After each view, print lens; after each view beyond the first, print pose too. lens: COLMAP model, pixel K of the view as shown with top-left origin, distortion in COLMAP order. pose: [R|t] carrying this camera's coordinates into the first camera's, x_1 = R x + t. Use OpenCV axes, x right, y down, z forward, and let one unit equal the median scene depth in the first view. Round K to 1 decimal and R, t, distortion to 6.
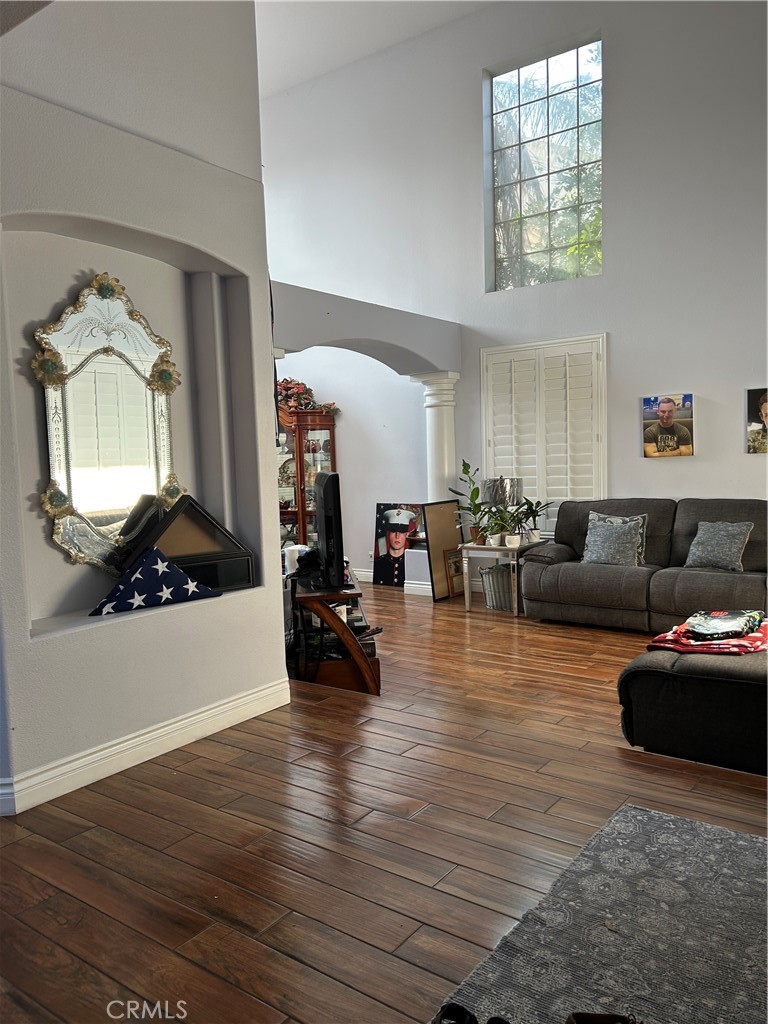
lens RADIAL K [[771.9, 0, 364.6], [0, 771.9, 516.1], [0, 0, 1]] dist [0.062205, -0.075414]
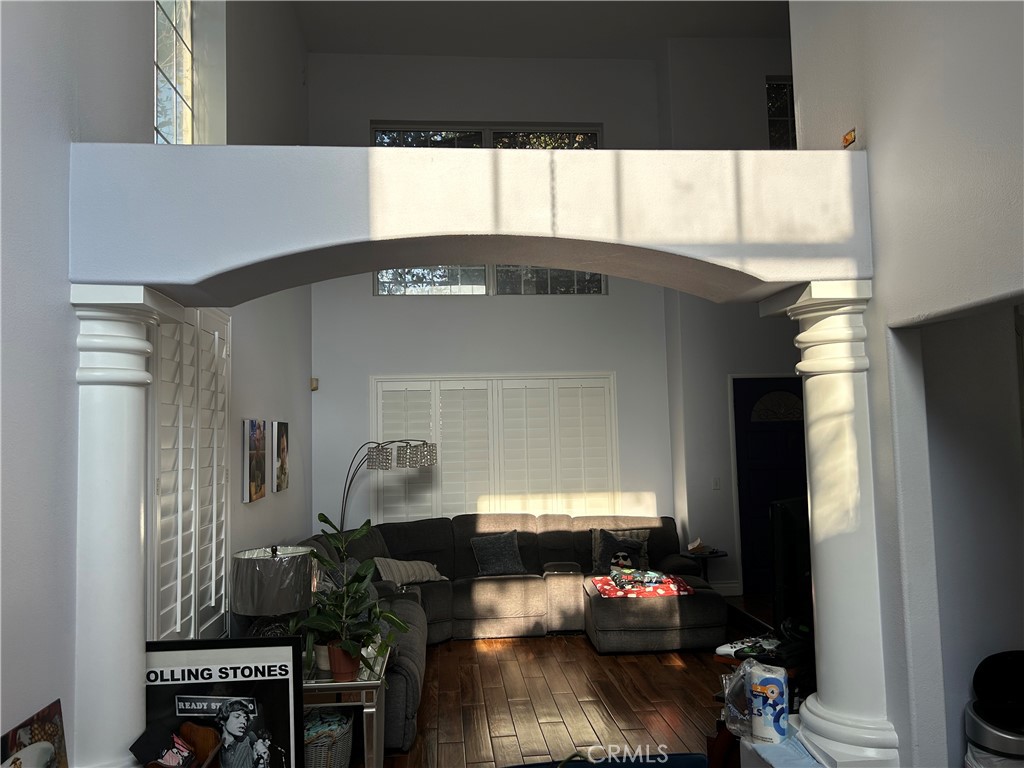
lens RADIAL K [[767.2, 0, 516.0], [0, 767.2, 380.5], [0, 0, 1]] dist [0.101017, -0.088574]
pose [[-0.669360, 0.105197, 0.735453, -0.328096], [0.102022, 0.993562, -0.049263, -0.120197], [-0.735900, 0.042058, -0.675782, 1.238111]]
